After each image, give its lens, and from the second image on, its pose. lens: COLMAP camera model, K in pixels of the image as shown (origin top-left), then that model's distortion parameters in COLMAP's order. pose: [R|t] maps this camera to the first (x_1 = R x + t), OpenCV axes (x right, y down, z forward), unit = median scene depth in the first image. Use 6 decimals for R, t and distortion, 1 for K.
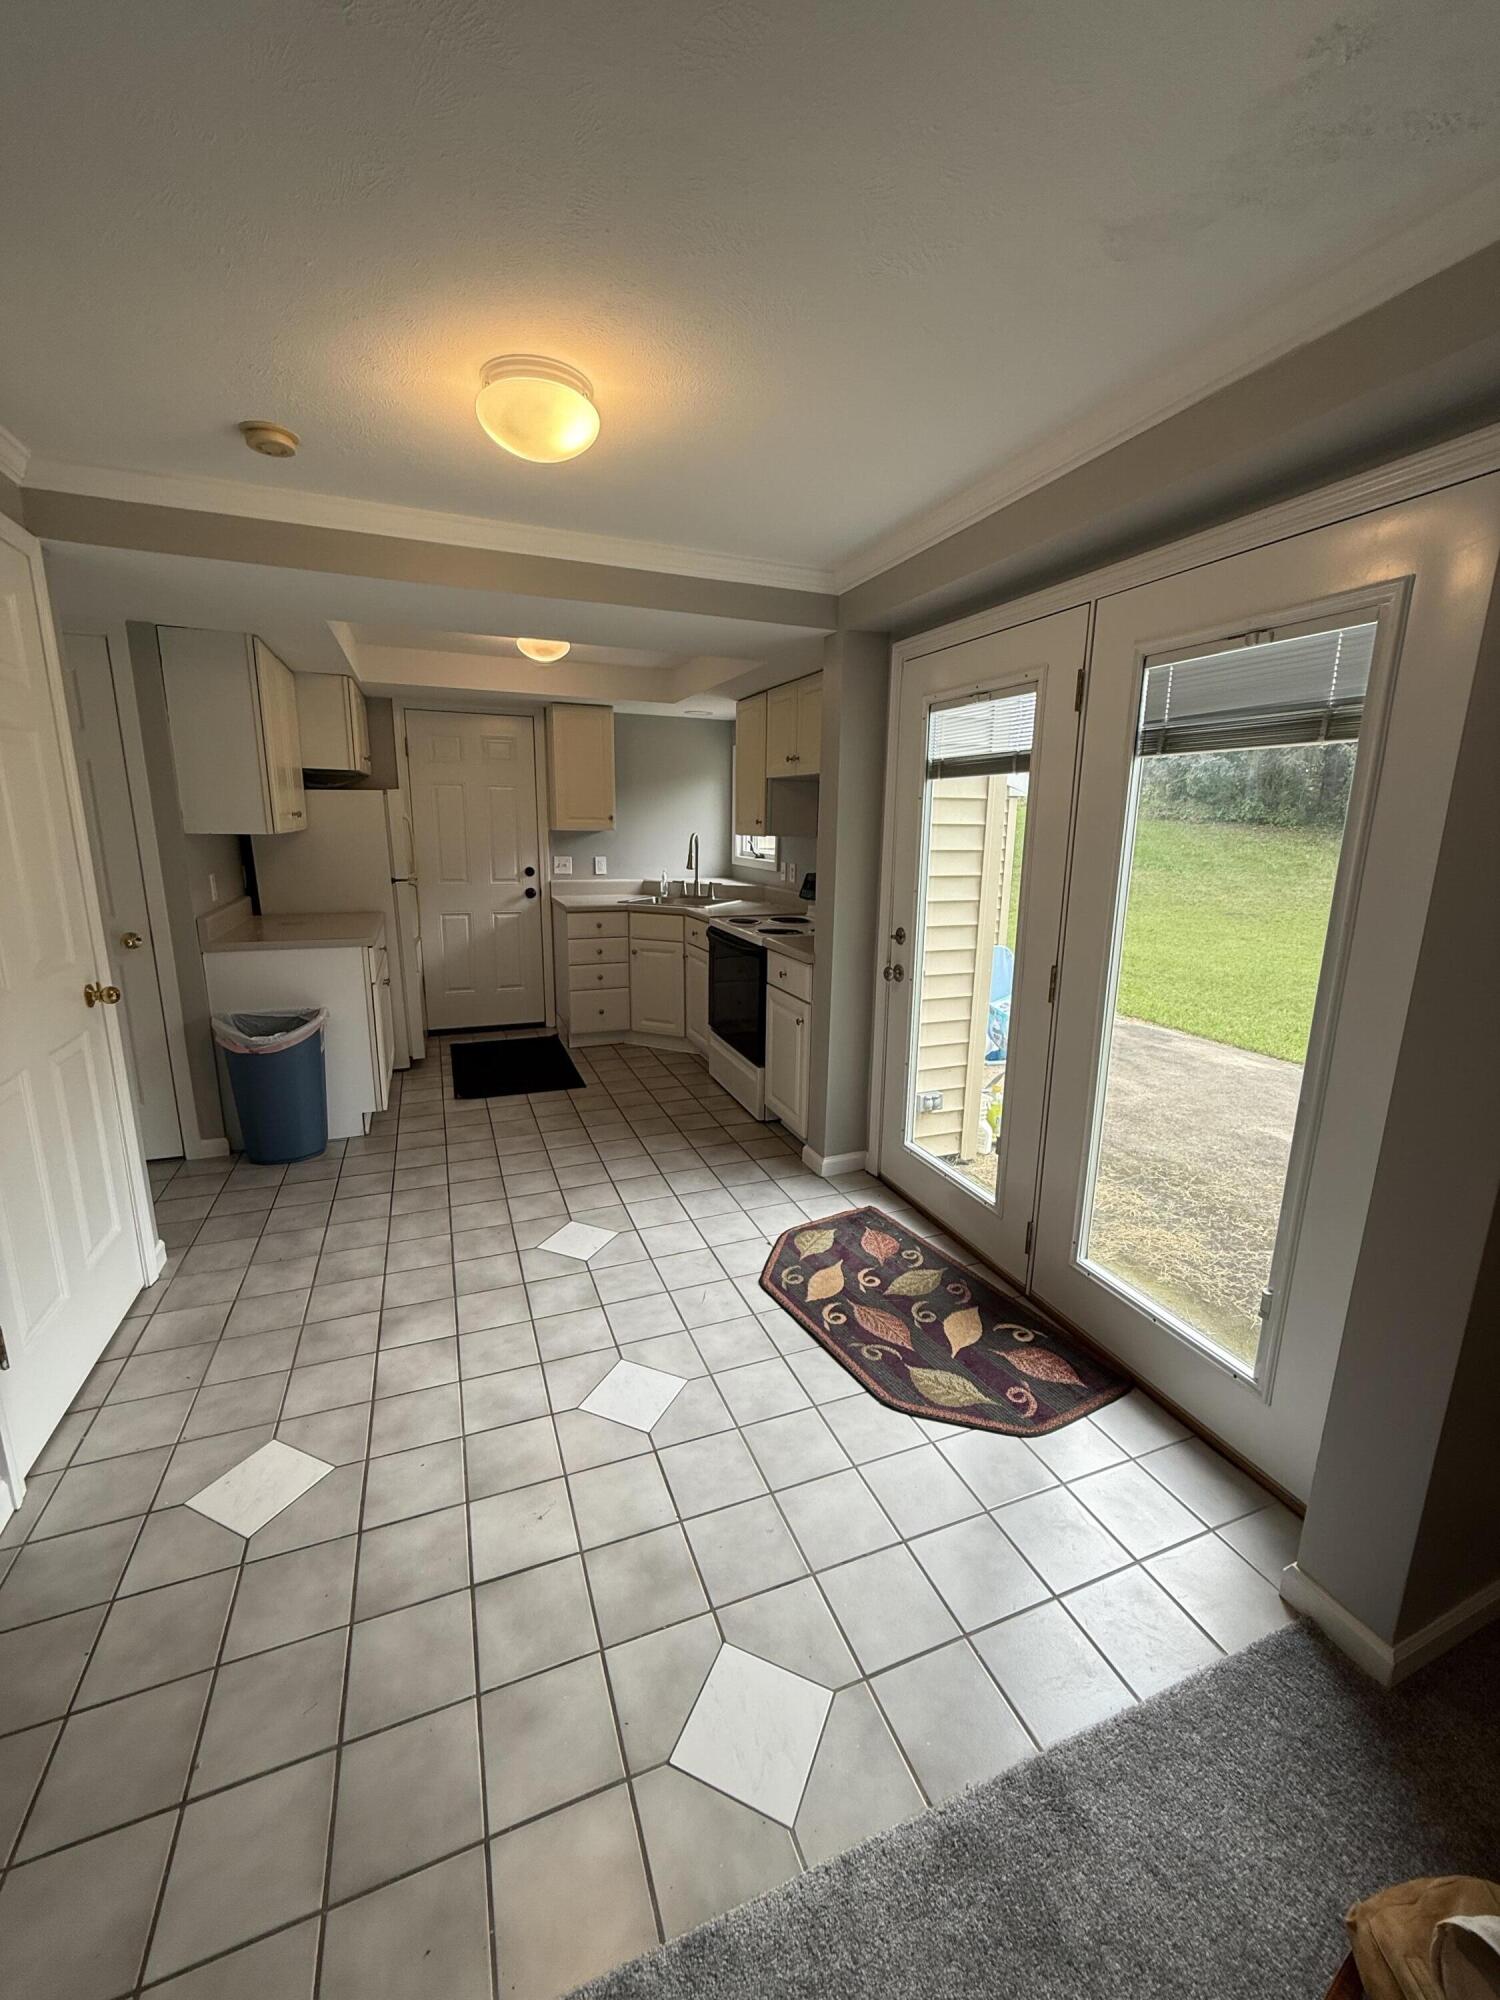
lens RADIAL K [[797.7, 0, 748.1], [0, 797.7, 993.1], [0, 0, 1]] dist [-0.001314, -0.000197]
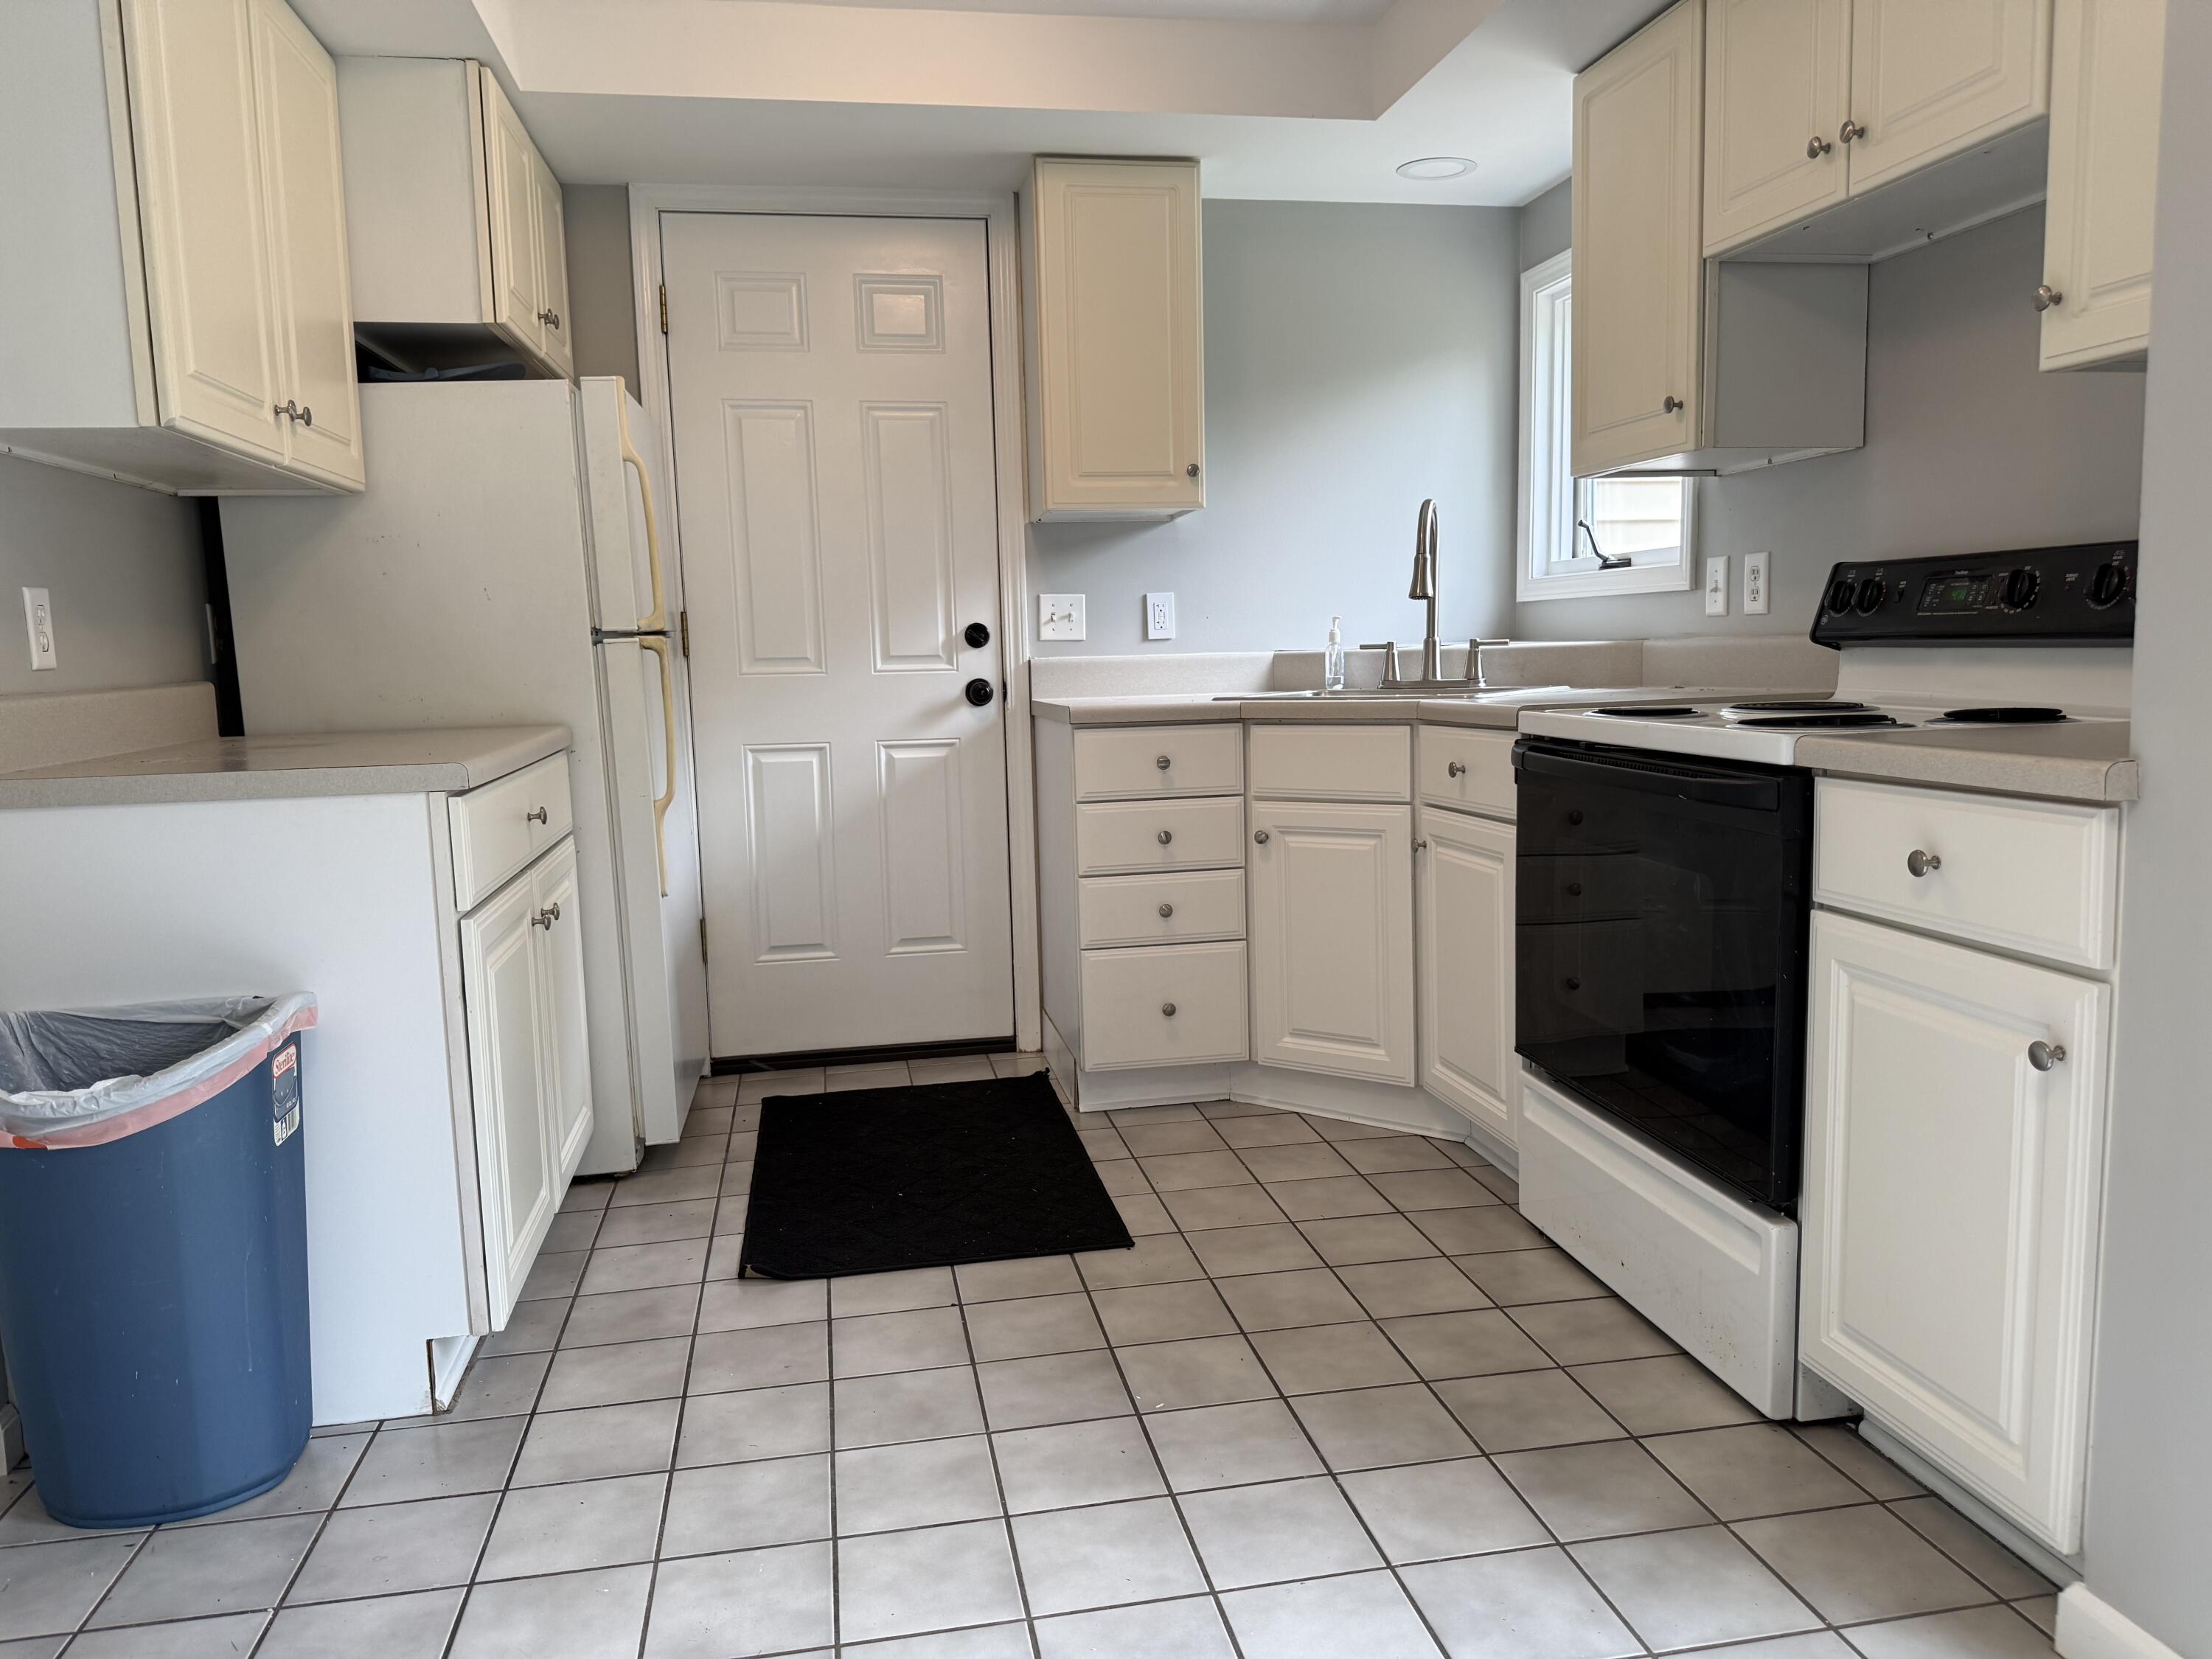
lens RADIAL K [[1543.4, 0, 1106.0], [0, 1543.4, 829.5], [0, 0, 1]] dist [0.136664, -0.226010]
pose [[0.980985, -0.018207, -0.193226, -0.086136], [-0.000232, 0.995479, -0.094979, 0.010235], [0.194081, 0.093218, 0.976546, 0.353600]]
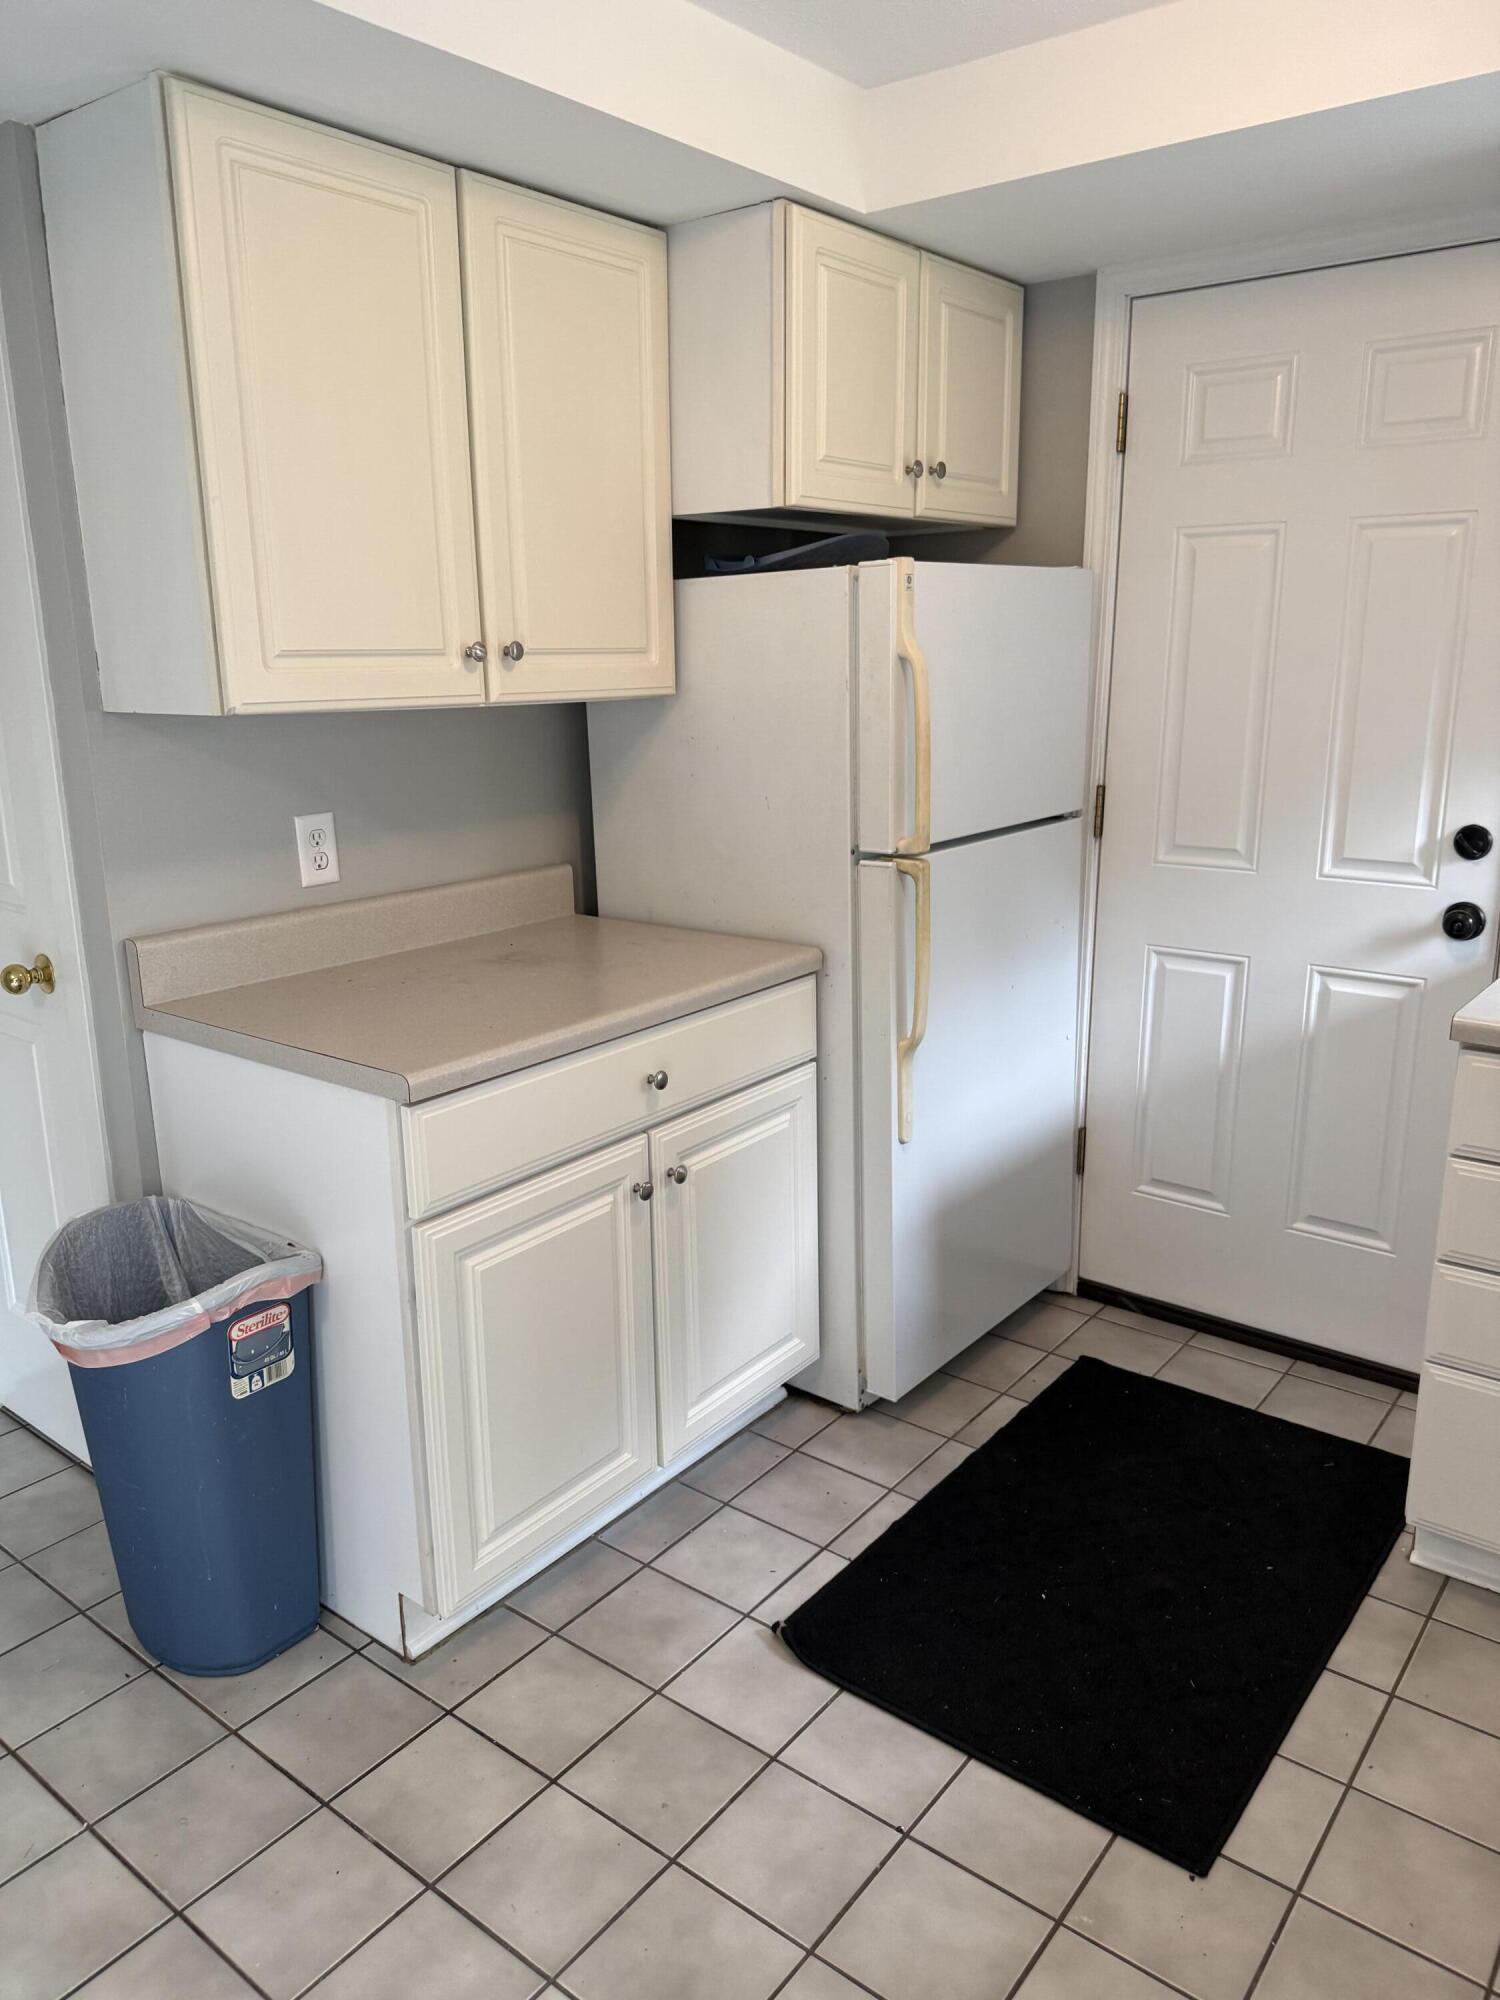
lens RADIAL K [[1395.5, 0, 750.0], [0, 1395.5, 1000.0], [0, 0, 1]] dist [0.136664, -0.226010]
pose [[0.506418, 0.185856, -0.842021, 0.016005], [-0.164463, 0.979388, 0.117264, -0.135274], [0.846459, 0.079097, 0.526546, 0.637093]]
